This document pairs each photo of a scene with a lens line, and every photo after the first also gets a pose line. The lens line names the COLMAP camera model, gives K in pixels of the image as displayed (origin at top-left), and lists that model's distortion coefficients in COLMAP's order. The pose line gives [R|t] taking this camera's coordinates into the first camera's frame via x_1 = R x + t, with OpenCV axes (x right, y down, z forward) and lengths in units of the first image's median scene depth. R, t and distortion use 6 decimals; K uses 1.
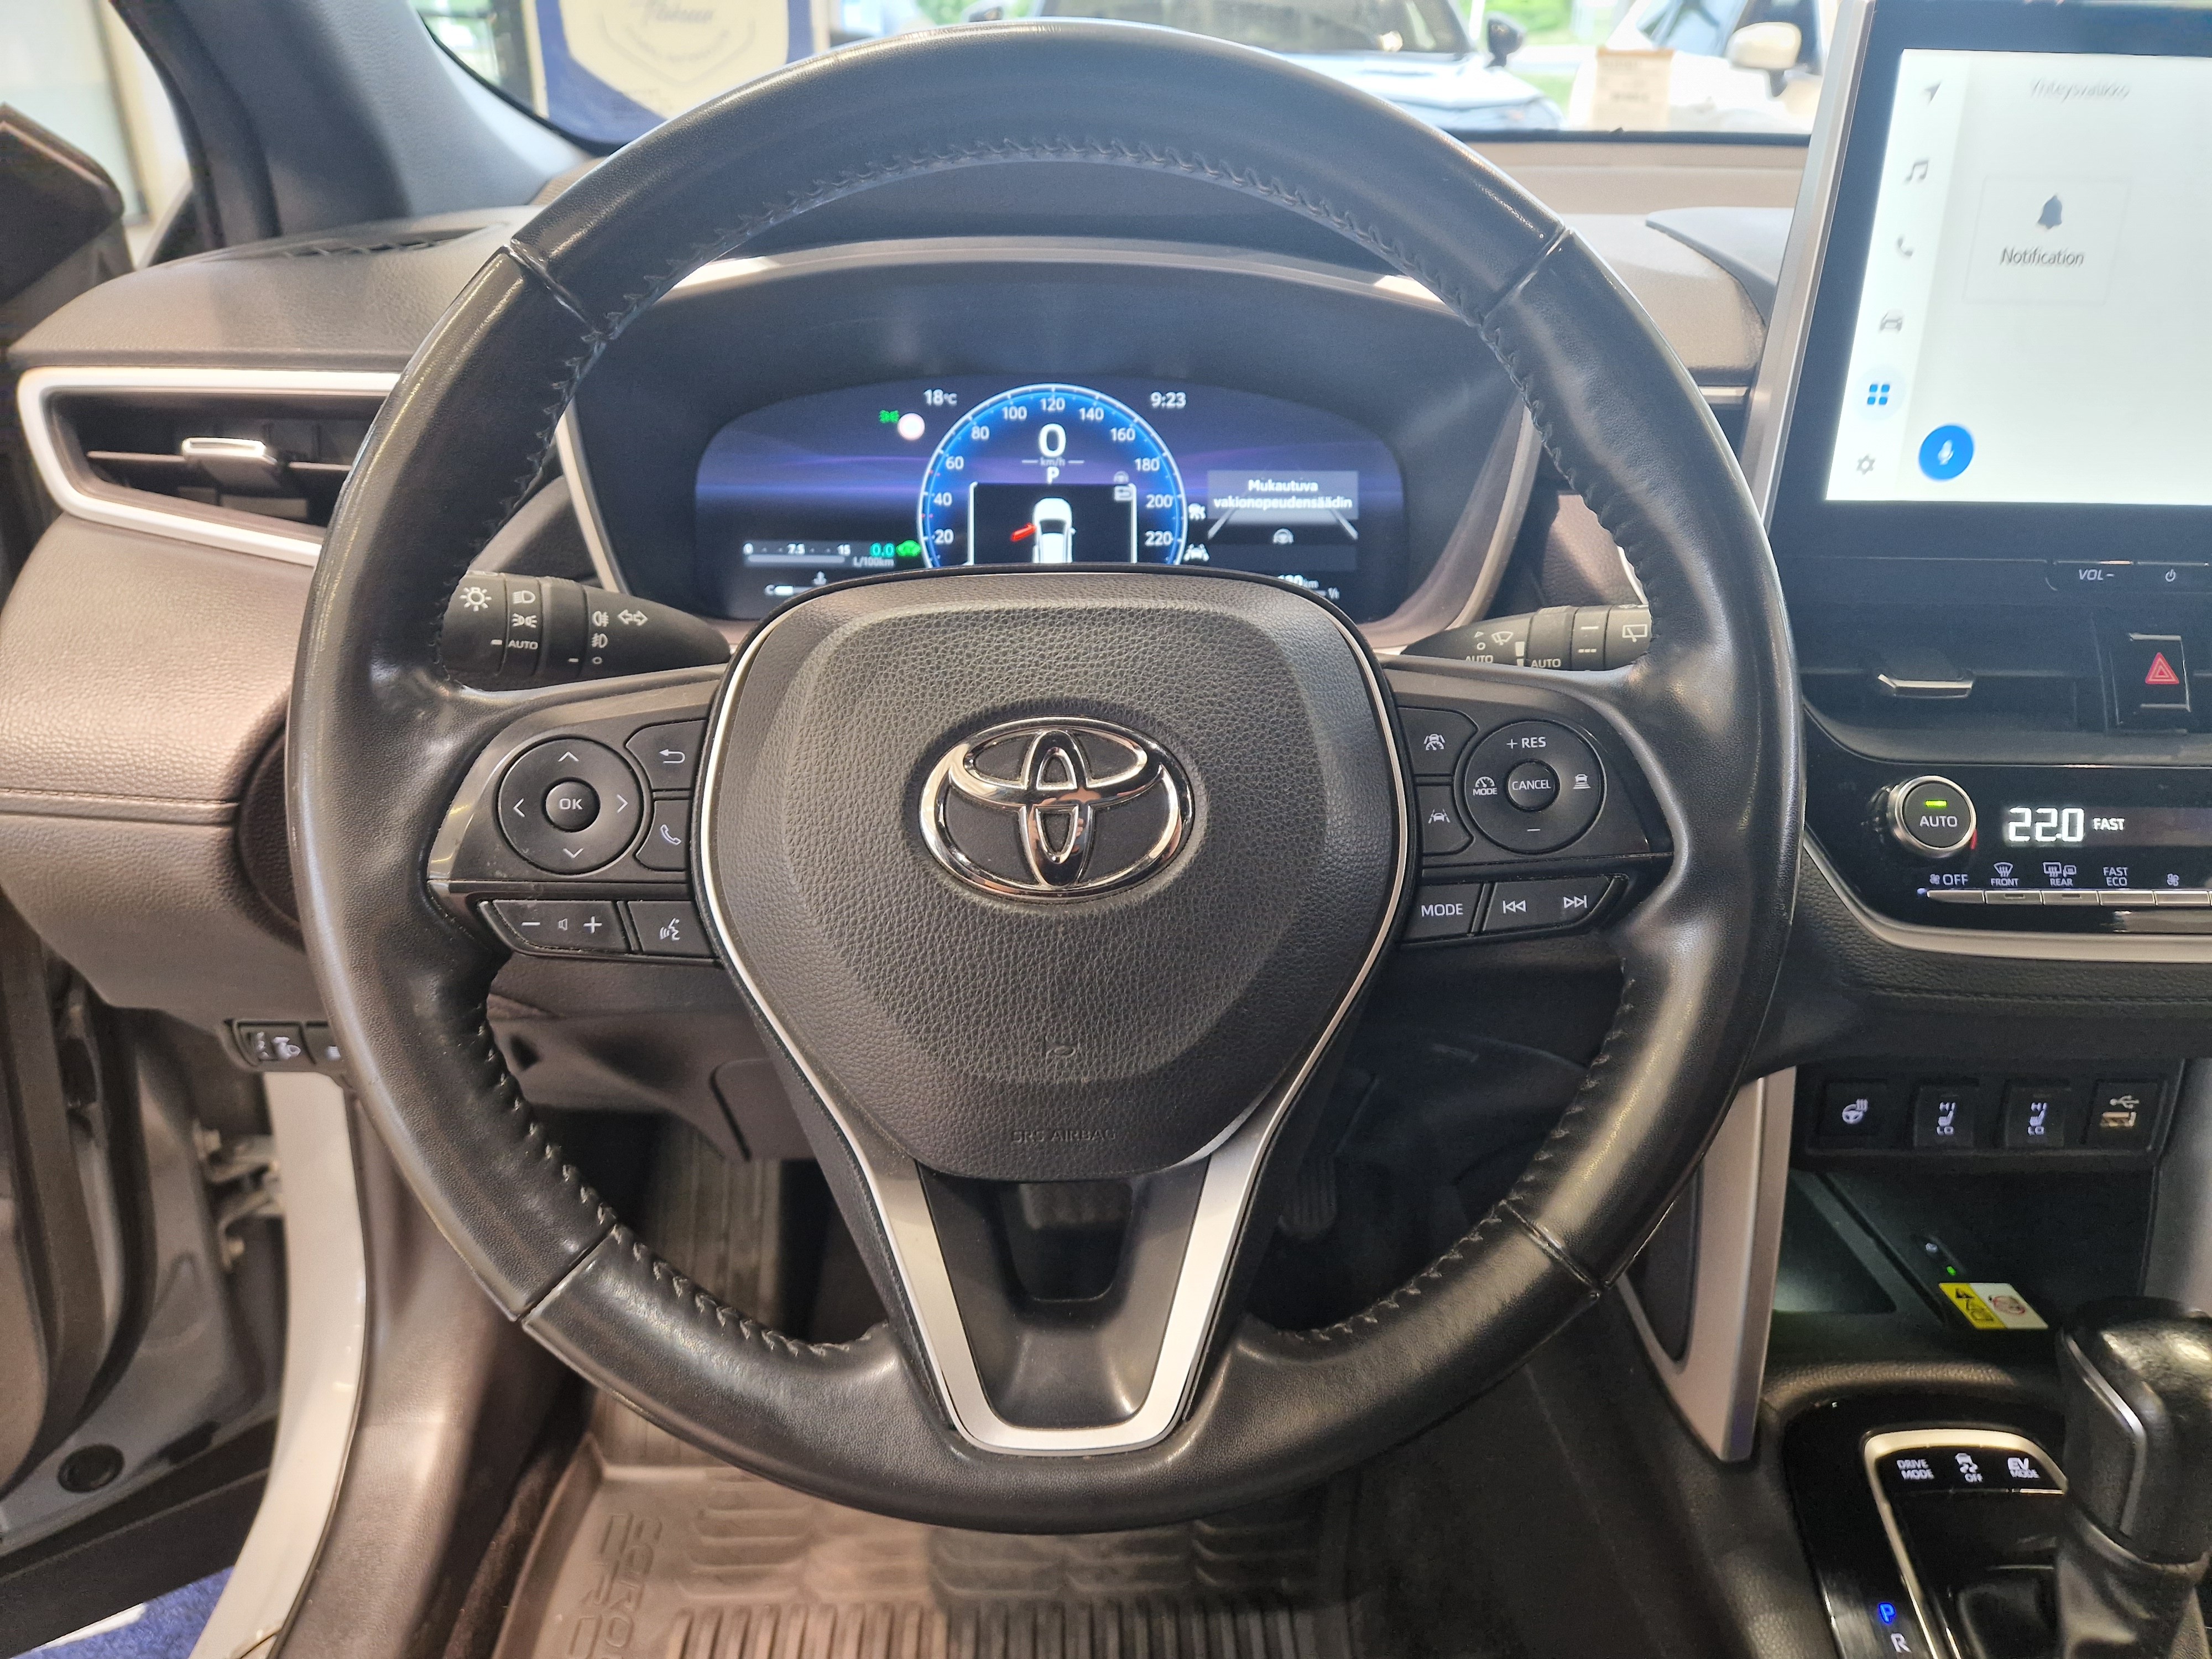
lens RADIAL K [[1503.4, 0, 1106.0], [0, 1503.4, 829.5], [0, 0, 1]] dist [0.077445, -0.084476]
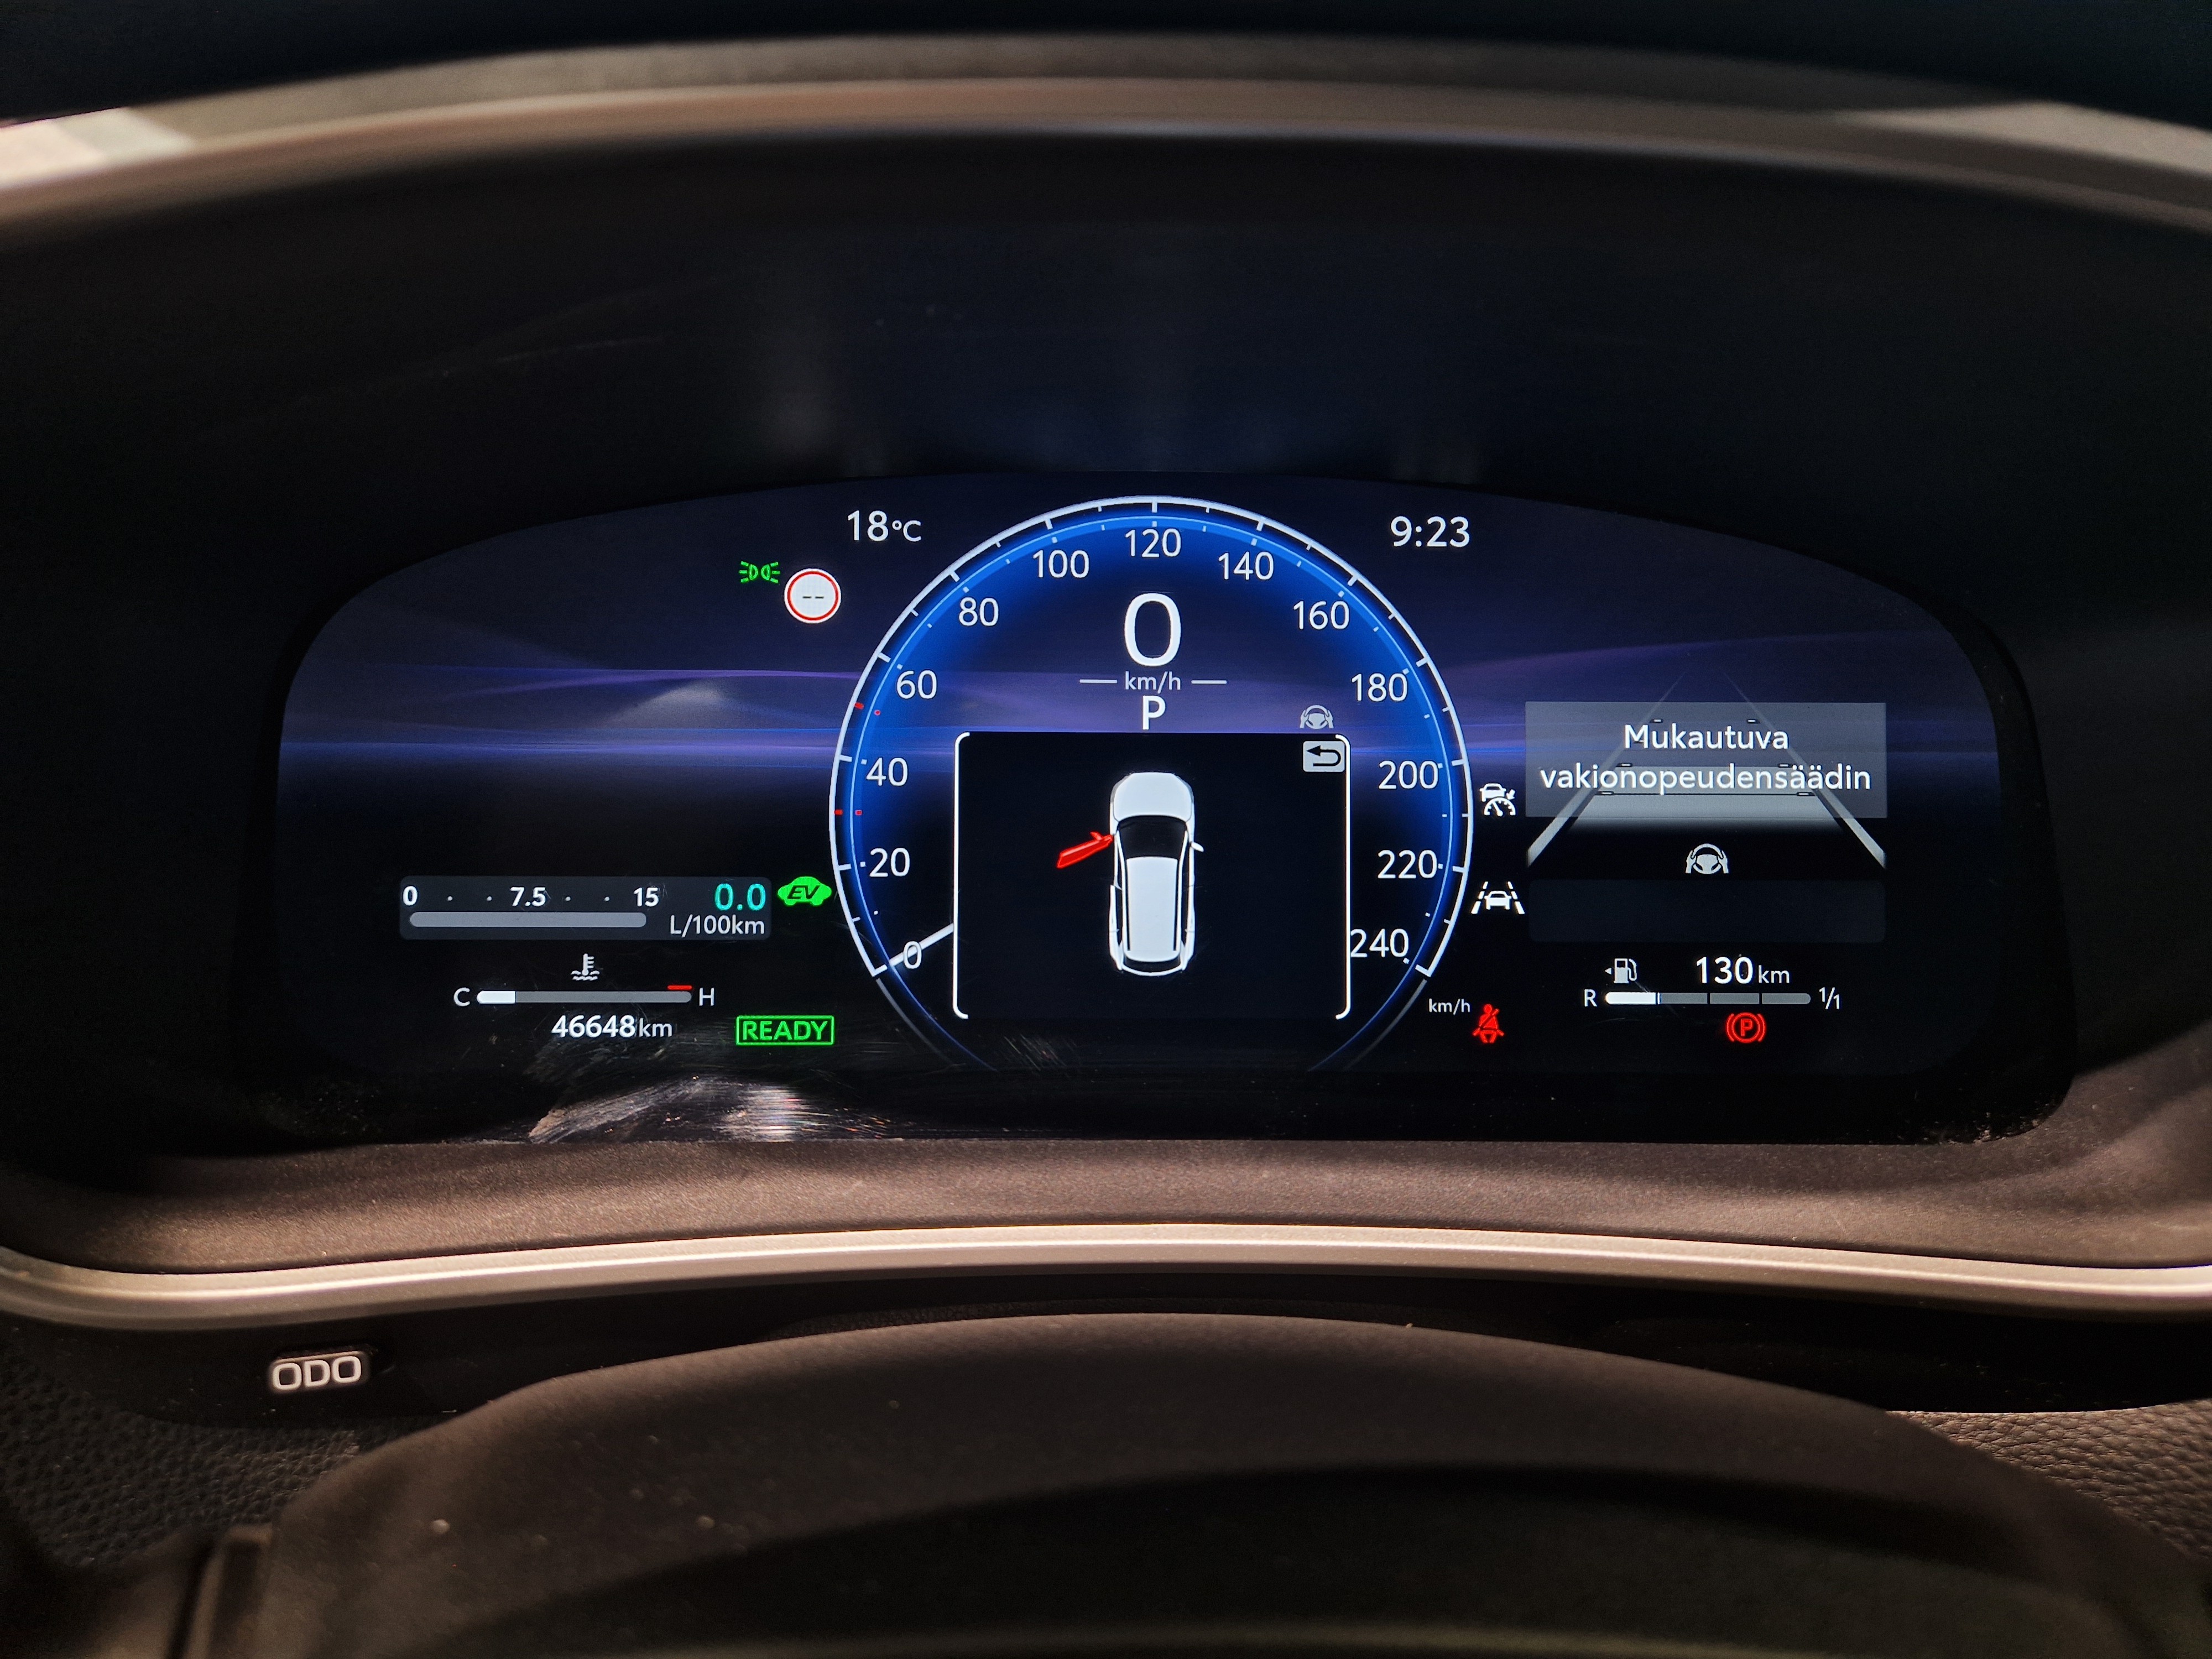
lens RADIAL K [[1503.4, 0, 1106.0], [0, 1503.4, 829.5], [0, 0, 1]] dist [0.077445, -0.084476]
pose [[0.999990, 0.003946, 0.002157, -0.052869], [-0.003975, 0.999898, 0.013683, -0.224914], [-0.002102, -0.013691, 0.999904, 0.631951]]
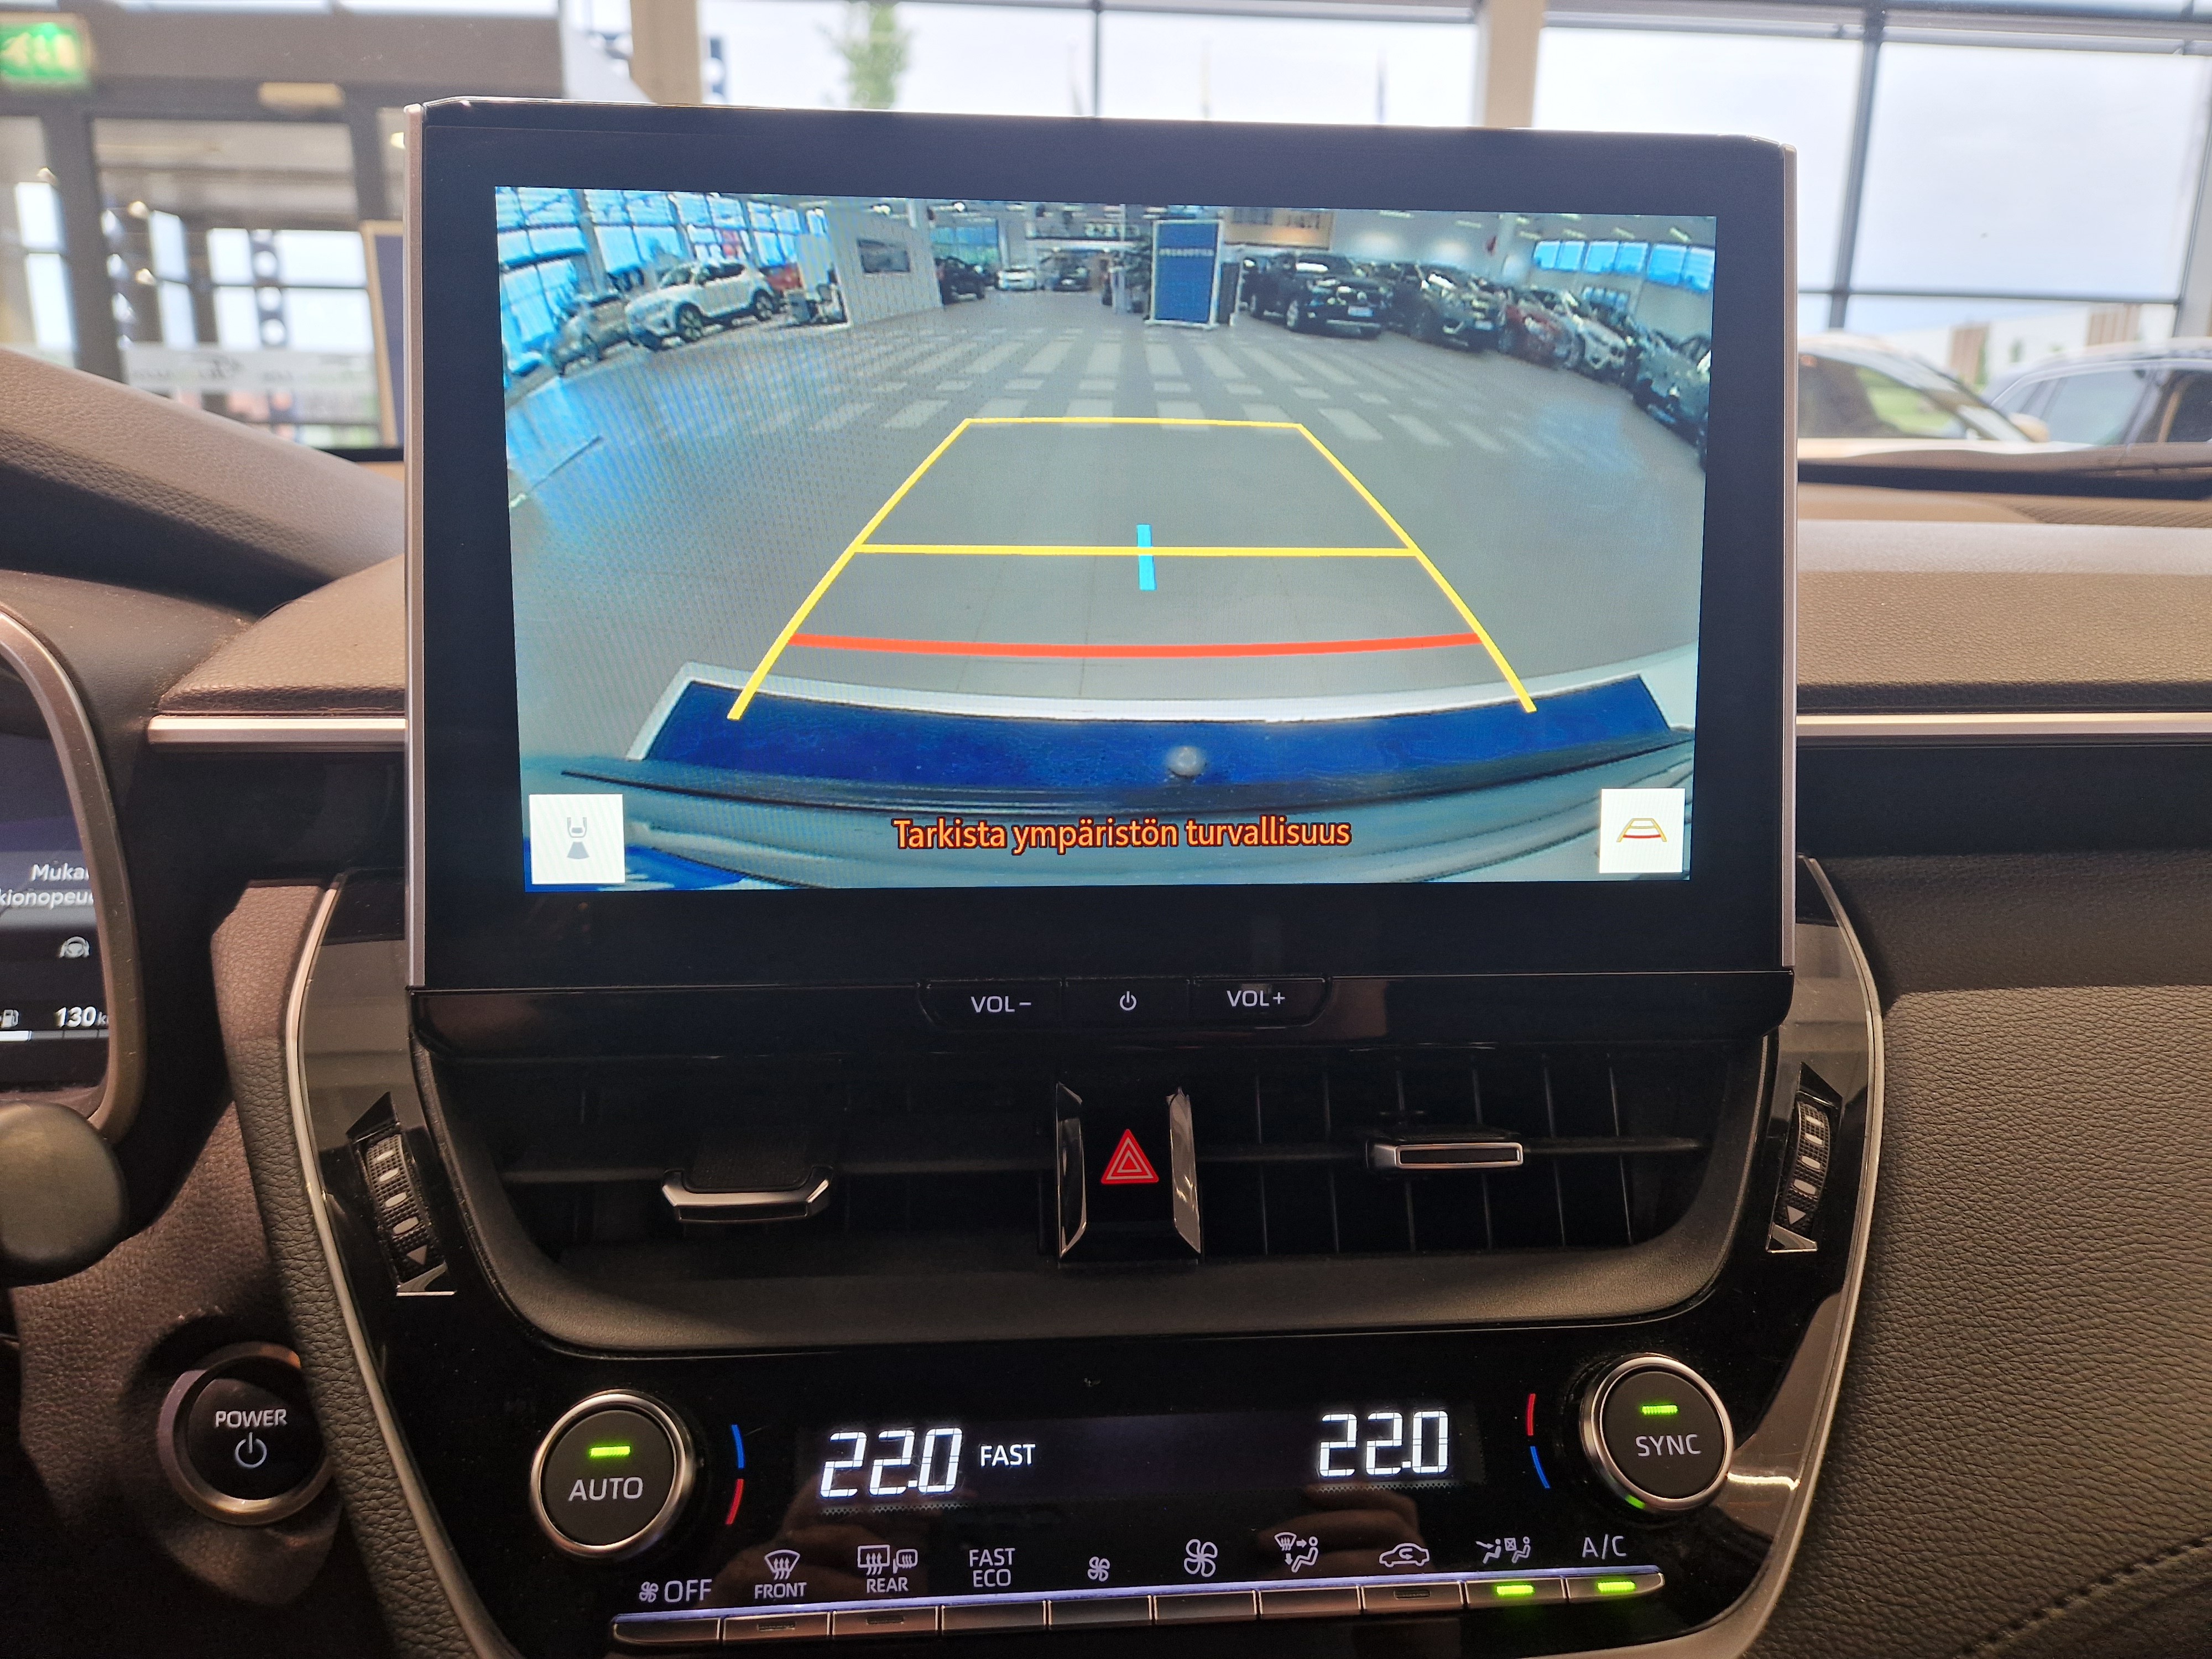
lens RADIAL K [[1503.4, 0, 1106.0], [0, 1503.4, 829.5], [0, 0, 1]] dist [0.077445, -0.084476]
pose [[0.998728, -0.023450, 0.044632, 0.580502], [0.033103, 0.972699, -0.229696, -0.083164], [-0.038027, 0.230882, 0.972238, 0.352852]]
